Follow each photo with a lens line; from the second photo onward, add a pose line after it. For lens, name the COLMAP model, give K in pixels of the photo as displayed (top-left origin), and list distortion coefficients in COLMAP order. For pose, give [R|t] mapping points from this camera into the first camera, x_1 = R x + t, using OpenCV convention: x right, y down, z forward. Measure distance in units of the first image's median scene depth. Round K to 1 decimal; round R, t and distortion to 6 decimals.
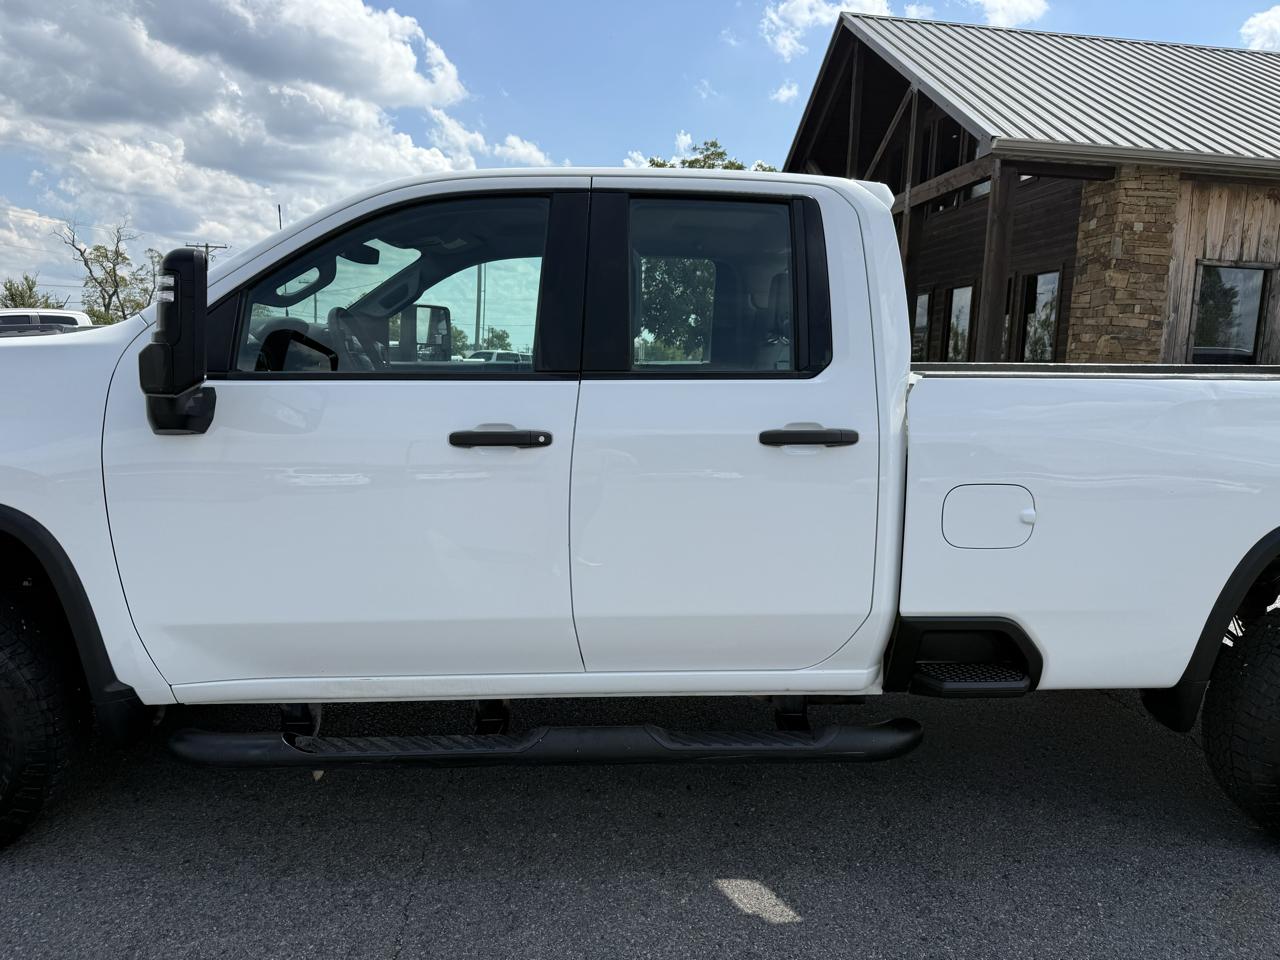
lens RADIAL K [[908.5, 0, 640.2], [0, 908.5, 496.0], [0, 0, 1]] dist [0.023873, -0.035895]
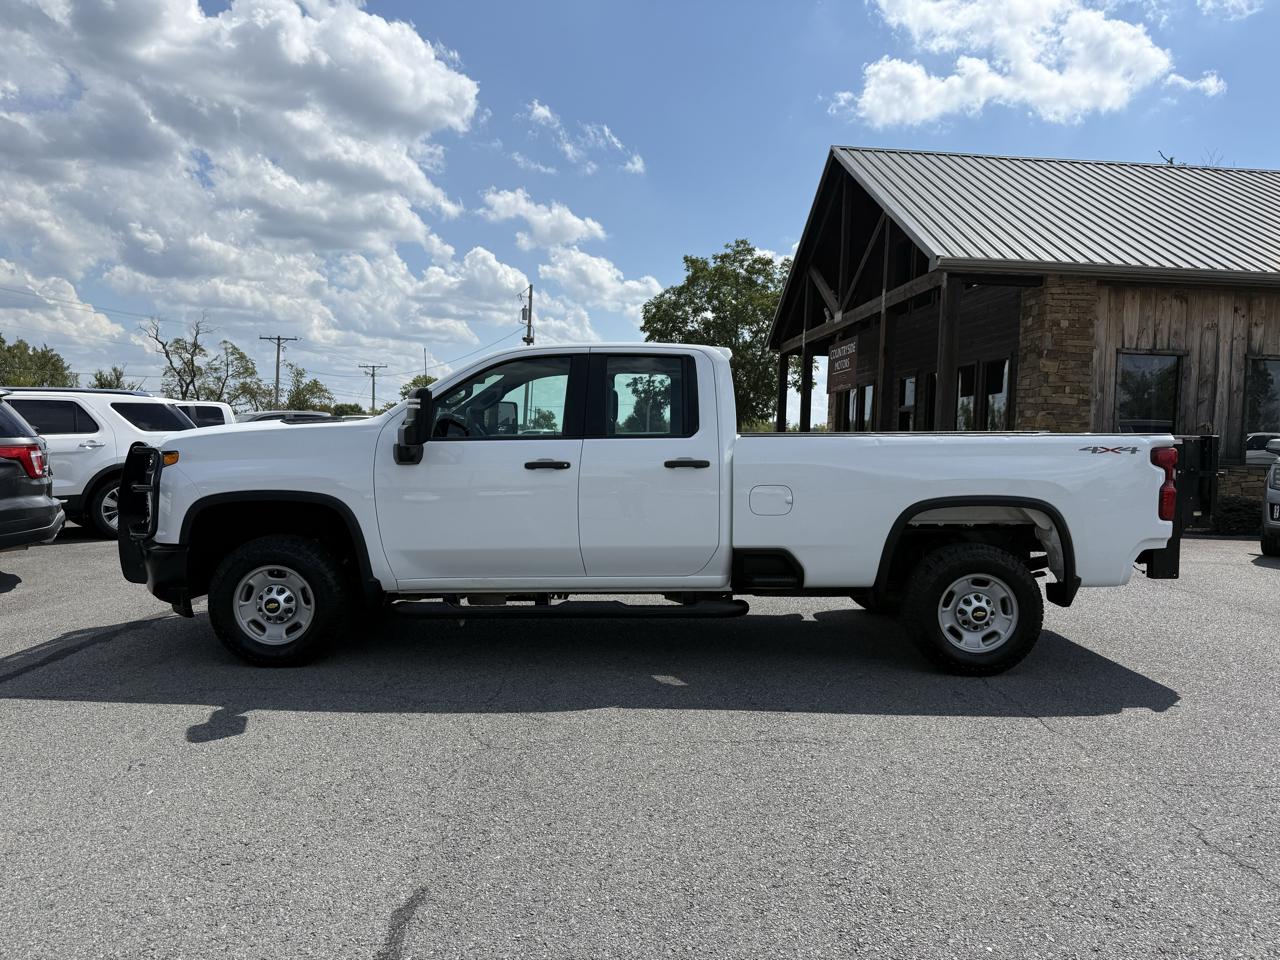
lens RADIAL K [[908.5, 0, 642.4], [0, 908.5, 486.0], [0, 0, 1]] dist [0.023873, -0.035895]
pose [[0.998935, -0.007968, -0.045439, 0.032185], [0.003570, 0.995370, -0.096048, 0.036008], [0.045994, 0.095784, 0.994339, -0.214030]]
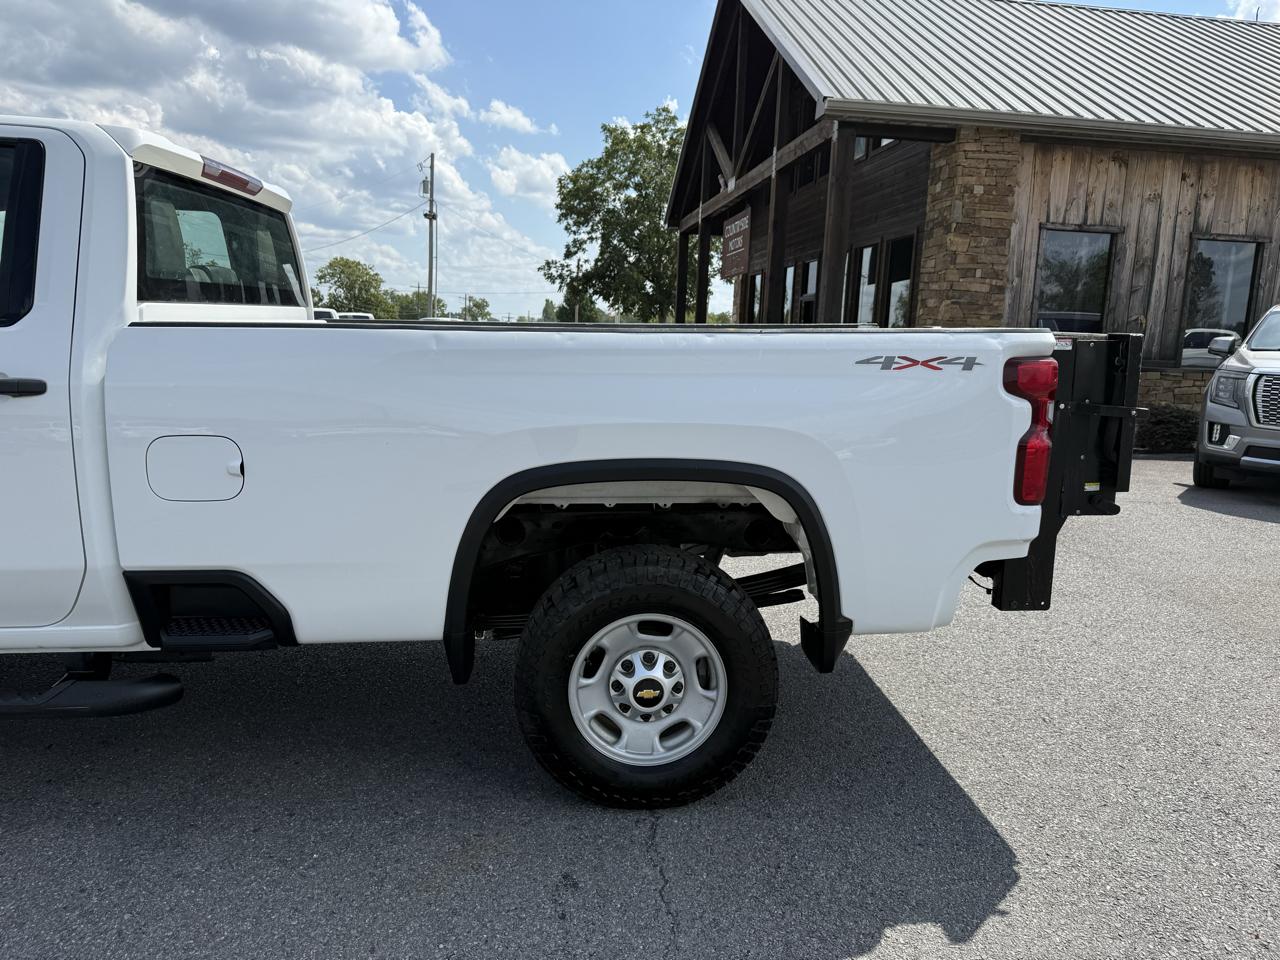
lens RADIAL K [[908.5, 0, 640.5], [0, 908.5, 488.6], [0, 0, 1]] dist [0.023873, -0.035895]
pose [[0.999942, -0.002593, 0.010416, 0.159123], [0.002327, 0.999674, 0.025433, 0.003926], [-0.010479, -0.025407, 0.999622, 0.001634]]
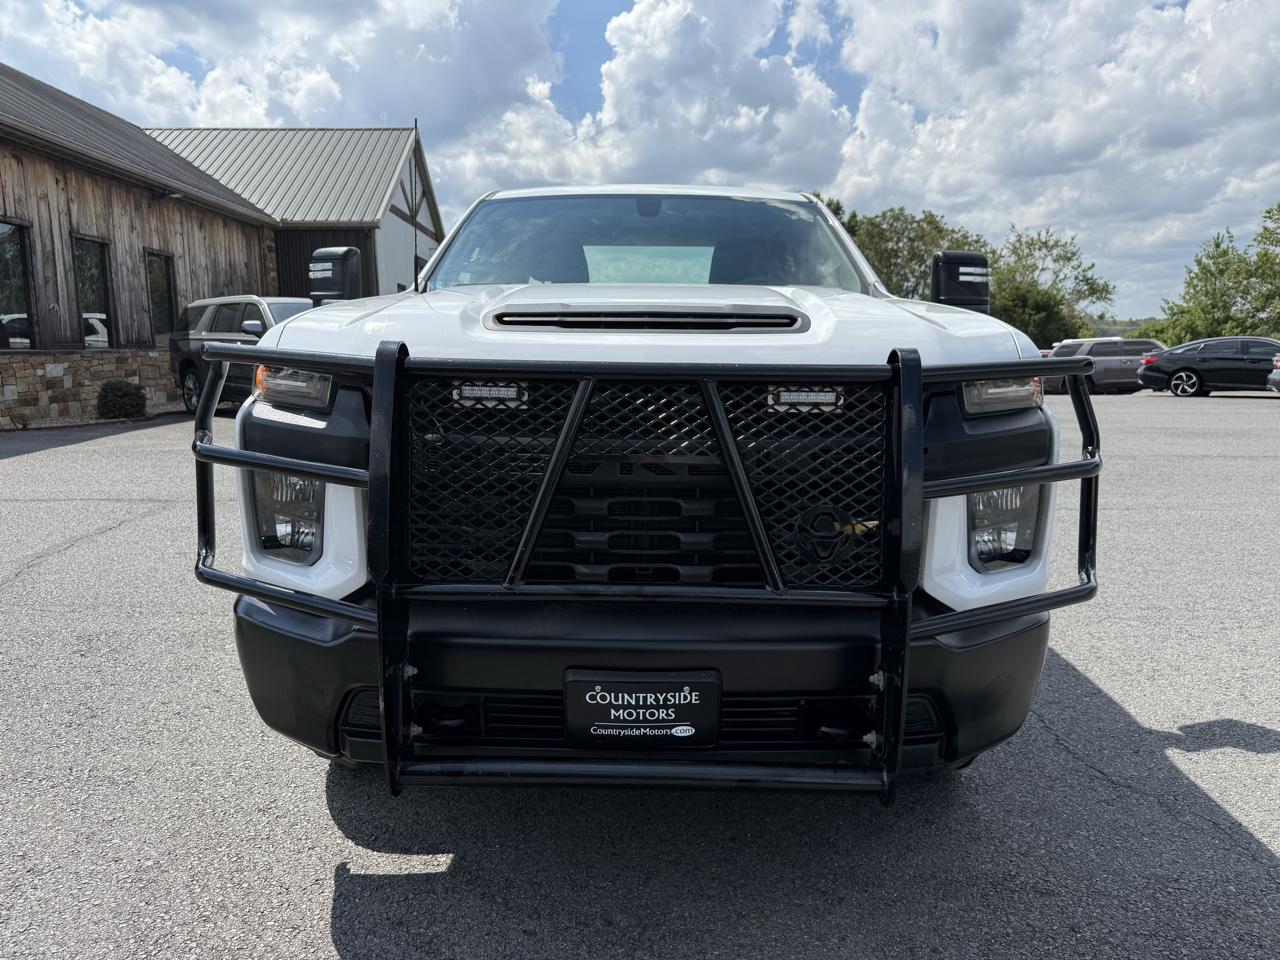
lens RADIAL K [[908.5, 0, 641.1], [0, 908.5, 499.7], [0, 0, 1]] dist [0.023873, -0.035895]
pose [[0.065745, -0.204733, 0.976607, -0.359177], [0.150436, 0.969572, 0.193130, -0.036603], [-0.986431, 0.134220, 0.094544, 0.231849]]
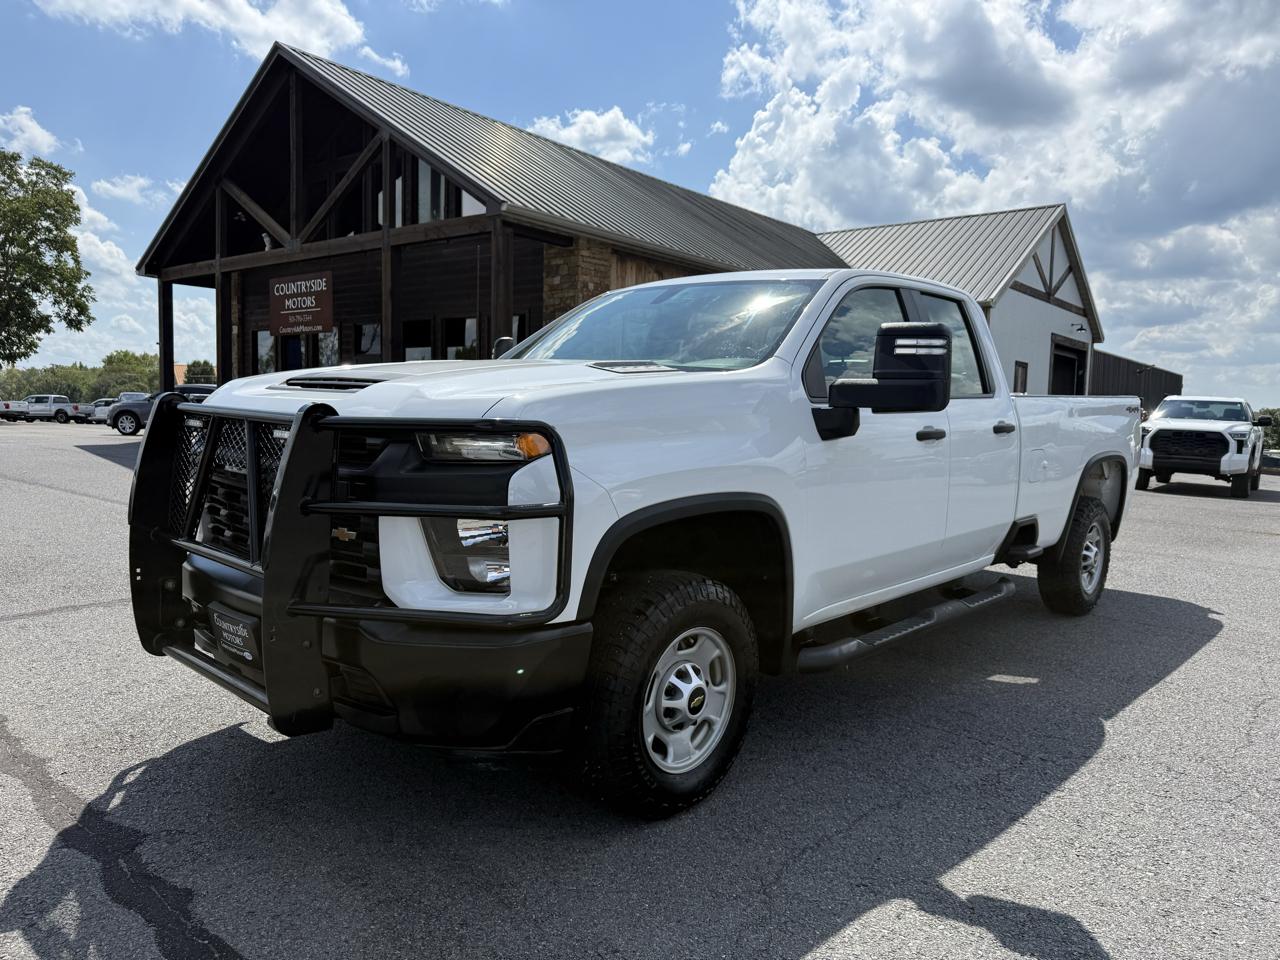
lens RADIAL K [[902.5, 0, 638.7], [0, 902.5, 502.5], [0, 0, 1]] dist [0.045962, -0.012777]
pose [[0.721558, -0.083404, 0.687312, -0.306082], [0.097191, 0.995090, 0.018719, -0.004392], [-0.685499, 0.053294, 0.726121, 0.028896]]
